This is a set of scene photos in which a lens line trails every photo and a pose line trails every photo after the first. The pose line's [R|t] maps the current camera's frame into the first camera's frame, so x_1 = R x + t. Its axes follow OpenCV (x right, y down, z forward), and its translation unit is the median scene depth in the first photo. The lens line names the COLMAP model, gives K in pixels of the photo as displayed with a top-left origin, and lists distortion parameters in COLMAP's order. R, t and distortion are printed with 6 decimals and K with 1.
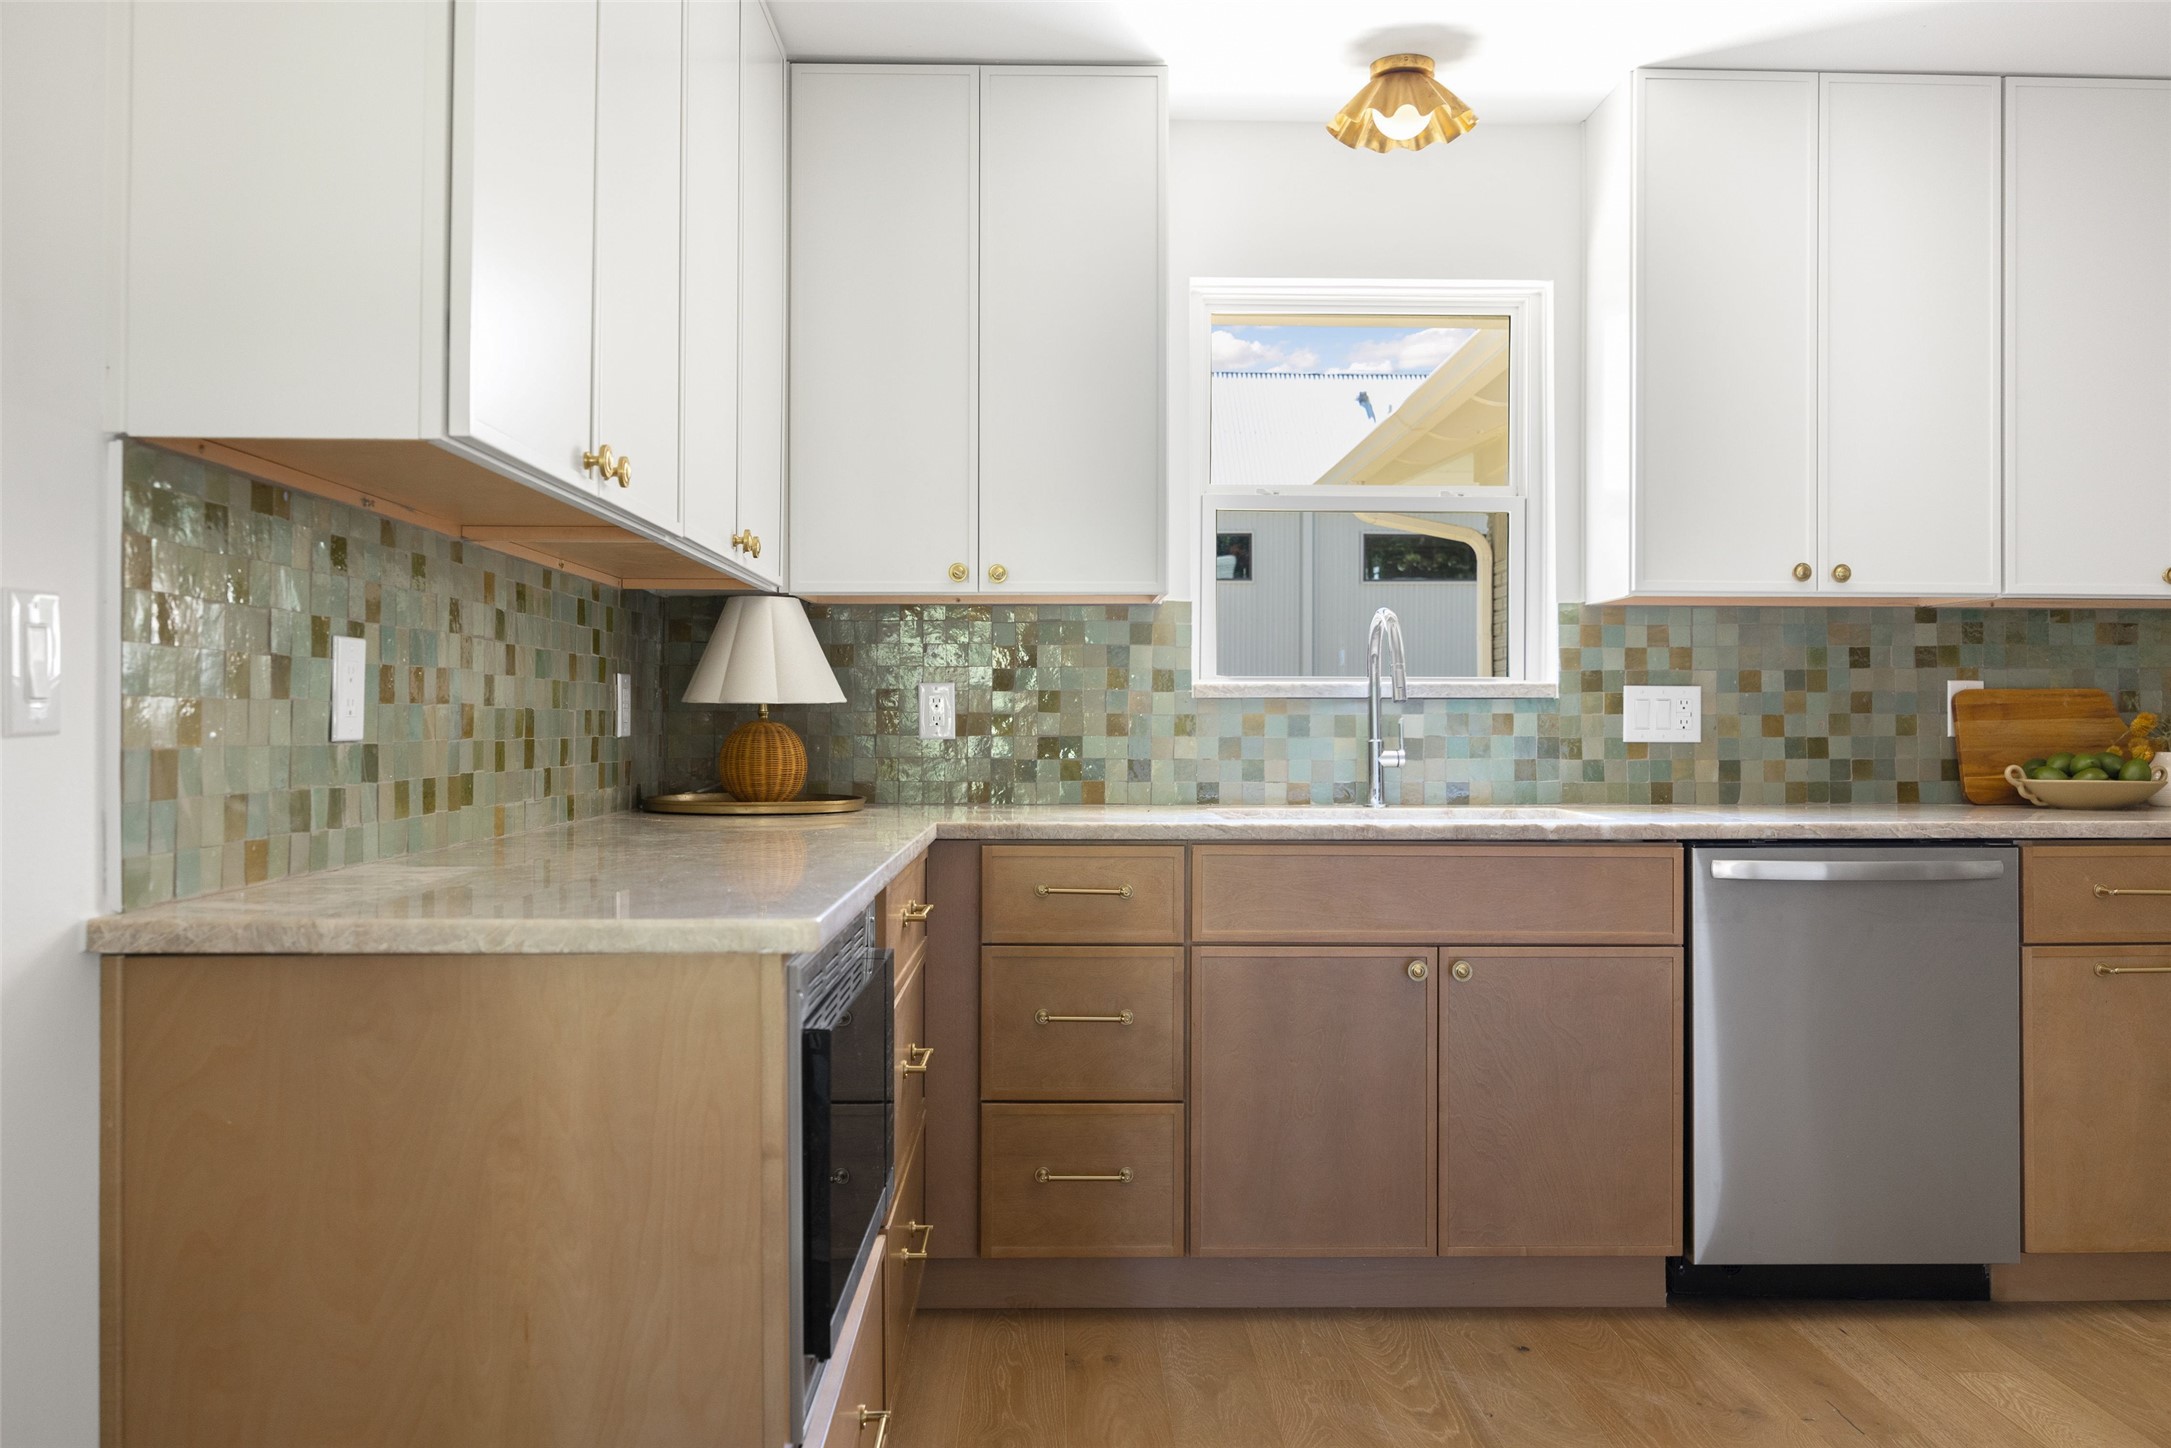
lens RADIAL K [[1762.0, 0, 1070.7], [0, 1762.0, 714.8], [0, 0, 1]] dist [-0.008406, 0.013069]
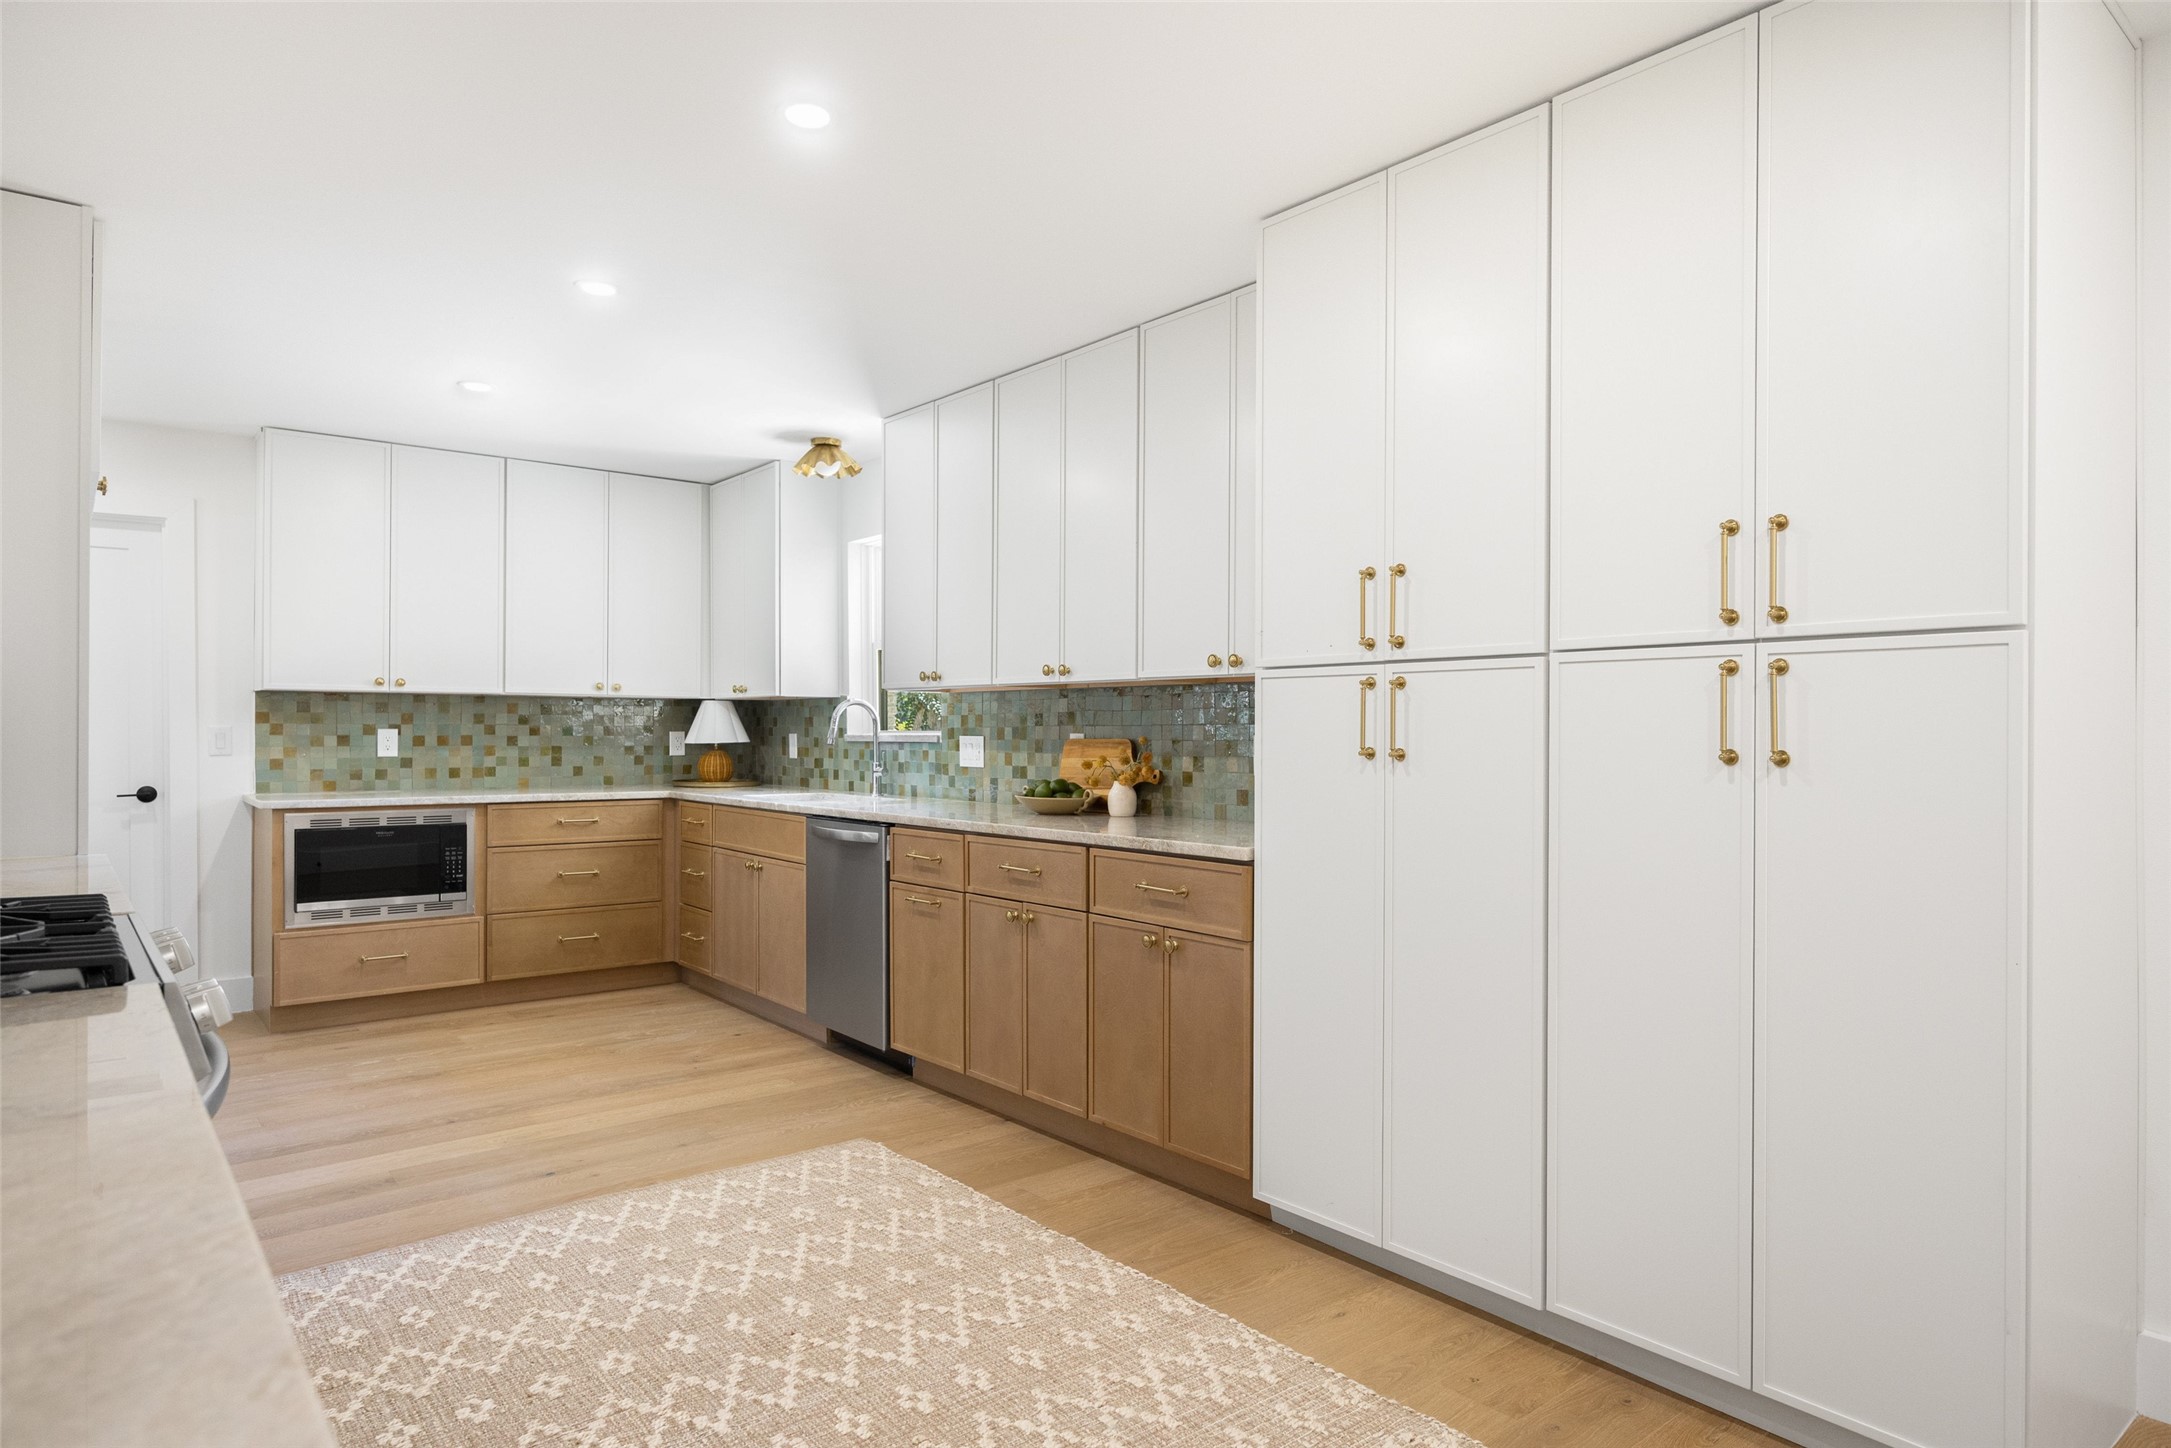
lens RADIAL K [[1270.6, 0, 1083.3], [0, 1270.6, 726.4], [0, 0, 1]] dist [-0.002401, 0.004157]
pose [[0.606124, -0.002272, -0.795367, 1.463796], [0.001613, 0.999997, -0.001627, -0.024240], [0.795369, -0.000297, 0.606126, 0.298685]]
